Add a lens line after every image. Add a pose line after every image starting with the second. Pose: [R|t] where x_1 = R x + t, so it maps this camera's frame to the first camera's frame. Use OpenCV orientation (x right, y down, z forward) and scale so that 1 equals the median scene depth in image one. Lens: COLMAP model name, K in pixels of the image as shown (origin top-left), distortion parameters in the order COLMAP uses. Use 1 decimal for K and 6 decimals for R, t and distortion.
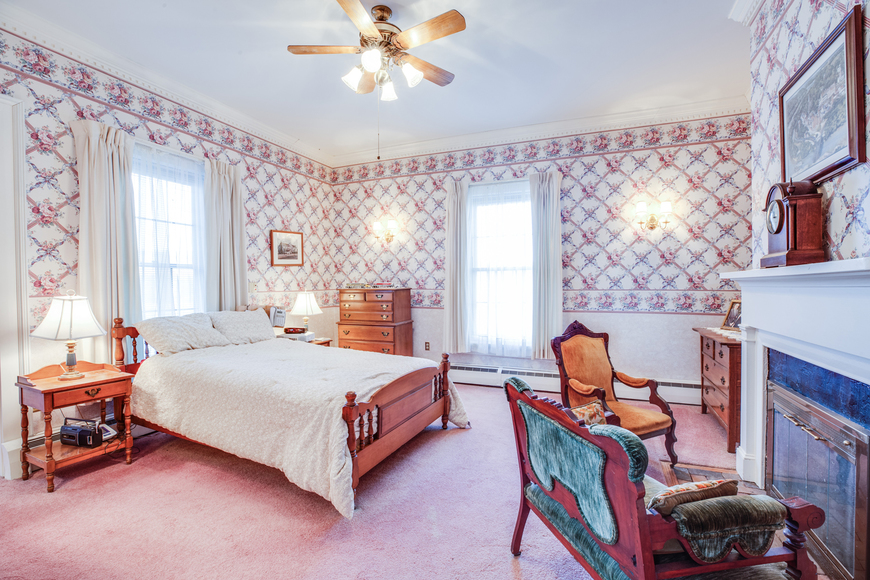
lens RADIAL K [[401.9, 0, 439.3], [0, 401.9, 293.9], [0, 0, 1]] dist [-0.030078, 0.007028]
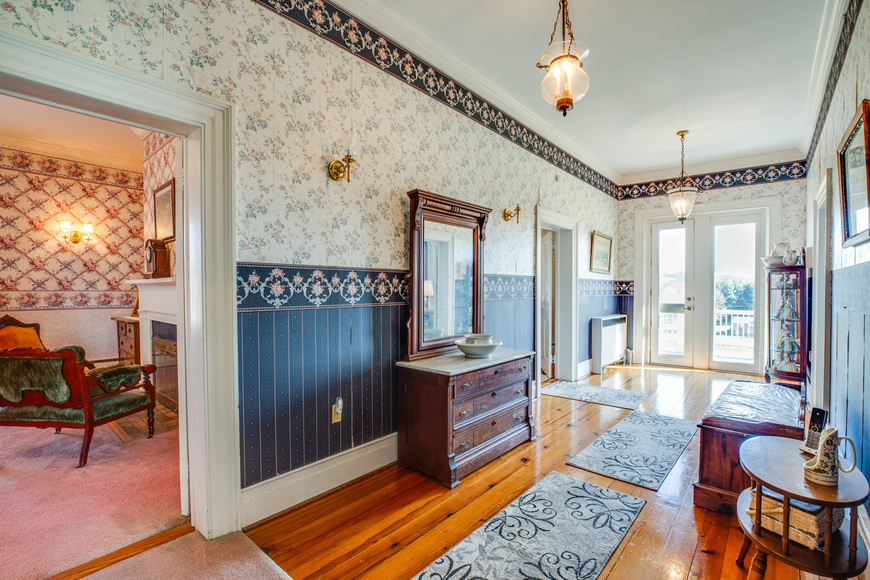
lens RADIAL K [[401.9, 0, 440.2], [0, 401.9, 294.7], [0, 0, 1]] dist [-0.030078, 0.007028]
pose [[0.316023, -0.009866, 0.948700, -0.301897], [0.015176, 0.999871, 0.005343, 0.014078], [-0.948630, 0.012709, 0.316132, -0.518440]]
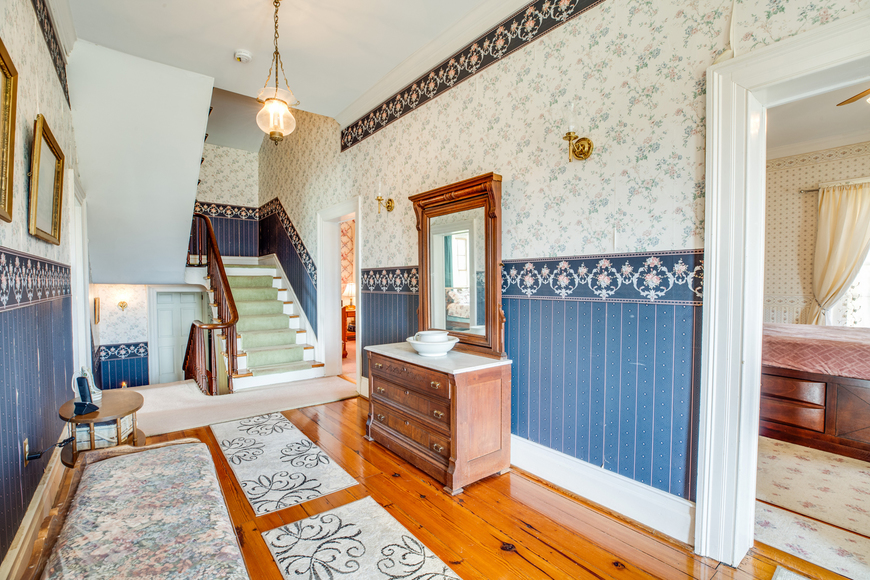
lens RADIAL K [[401.9, 0, 431.9], [0, 401.9, 290.4], [0, 0, 1]] dist [-0.030078, 0.007028]
pose [[0.861940, 0.010705, -0.506898, 0.834264], [-0.005578, 0.999917, 0.011632, 0.015998], [0.506980, -0.007198, 0.861928, -0.963841]]
